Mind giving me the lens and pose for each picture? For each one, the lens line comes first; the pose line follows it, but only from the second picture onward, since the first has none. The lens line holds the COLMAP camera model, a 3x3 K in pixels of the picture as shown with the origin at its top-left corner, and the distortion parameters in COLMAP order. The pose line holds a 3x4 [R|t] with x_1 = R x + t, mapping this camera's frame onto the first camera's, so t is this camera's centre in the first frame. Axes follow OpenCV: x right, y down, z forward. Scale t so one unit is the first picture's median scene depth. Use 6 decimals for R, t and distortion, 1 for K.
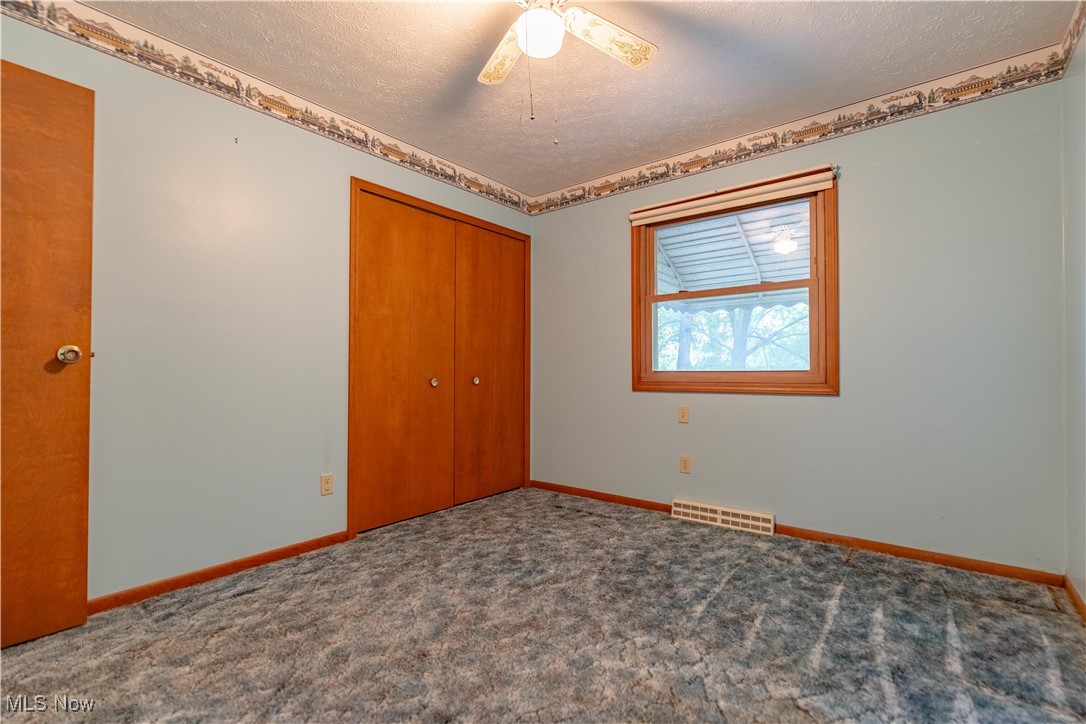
lens RADIAL K [[488.8, 0, 541.2], [0, 488.8, 367.6], [0, 0, 1]] dist [-0.011448, 0.004486]
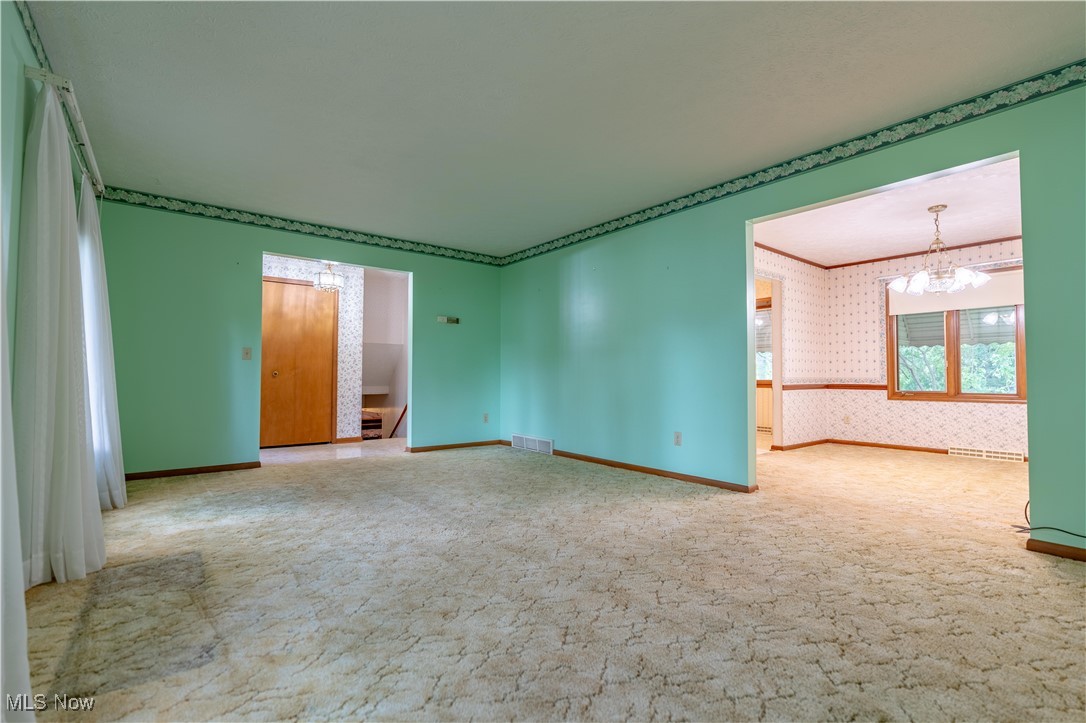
lens RADIAL K [[488.8, 0, 542.8], [0, 488.8, 364.8], [0, 0, 1]] dist [-0.011448, 0.004486]
pose [[0.972201, -0.008263, -0.234001, -0.853869], [0.005307, 0.999898, -0.013260, -0.003064], [0.234087, 0.011650, 0.972146, -1.199243]]
